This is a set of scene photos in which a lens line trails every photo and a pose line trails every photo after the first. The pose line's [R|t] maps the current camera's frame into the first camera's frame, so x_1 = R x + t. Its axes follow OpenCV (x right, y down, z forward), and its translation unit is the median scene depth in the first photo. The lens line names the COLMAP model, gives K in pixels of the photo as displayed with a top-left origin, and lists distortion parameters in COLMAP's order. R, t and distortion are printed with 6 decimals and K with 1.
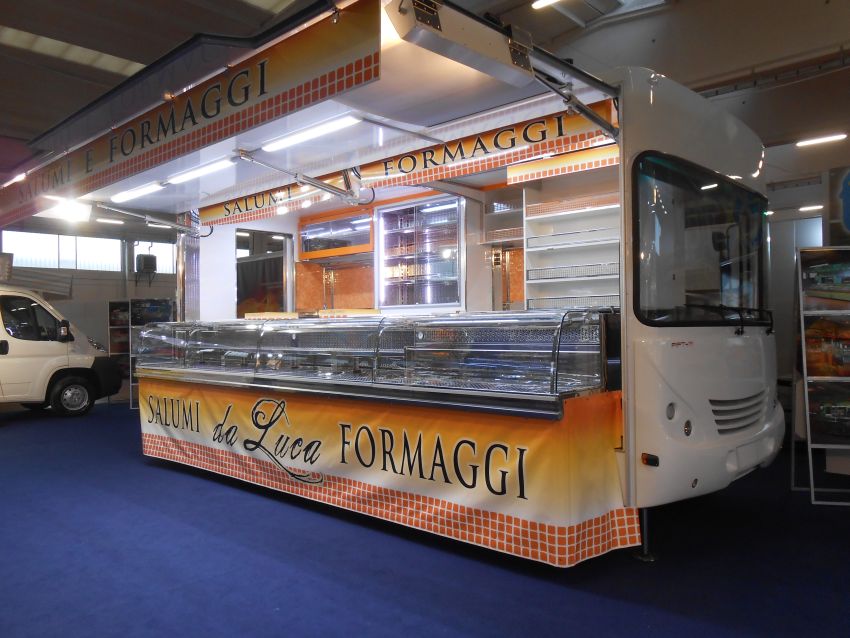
lens RADIAL K [[664.6, 0, 419.9], [0, 664.6, 322.5], [0, 0, 1]] dist [-0.002793, -0.001848]
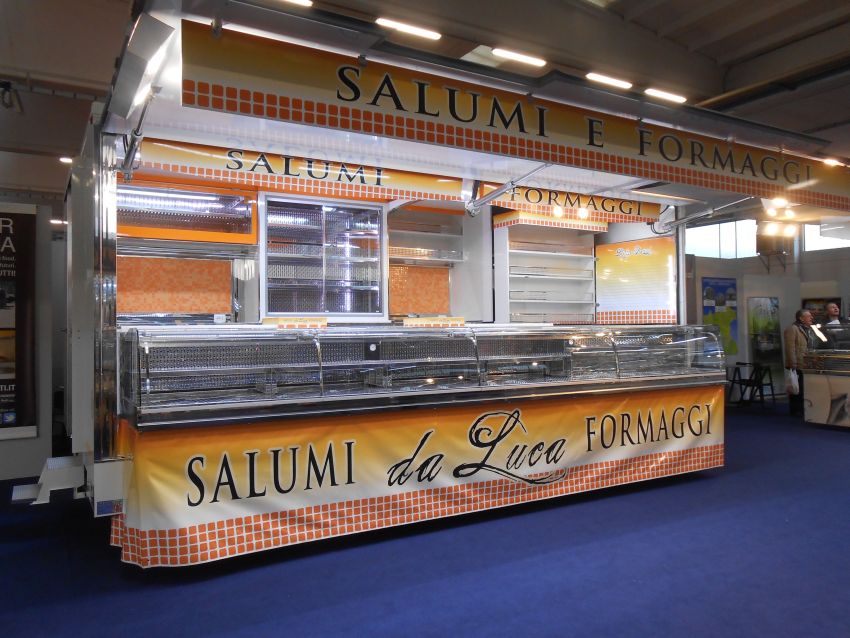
lens RADIAL K [[664.6, 0, 425.8], [0, 664.6, 321.1], [0, 0, 1]] dist [-0.002793, -0.001848]
pose [[0.269545, 0.020565, 0.962768, -1.182406], [0.000868, 0.999766, -0.021598, 0.007336], [-0.962987, 0.006657, 0.269464, 0.861203]]
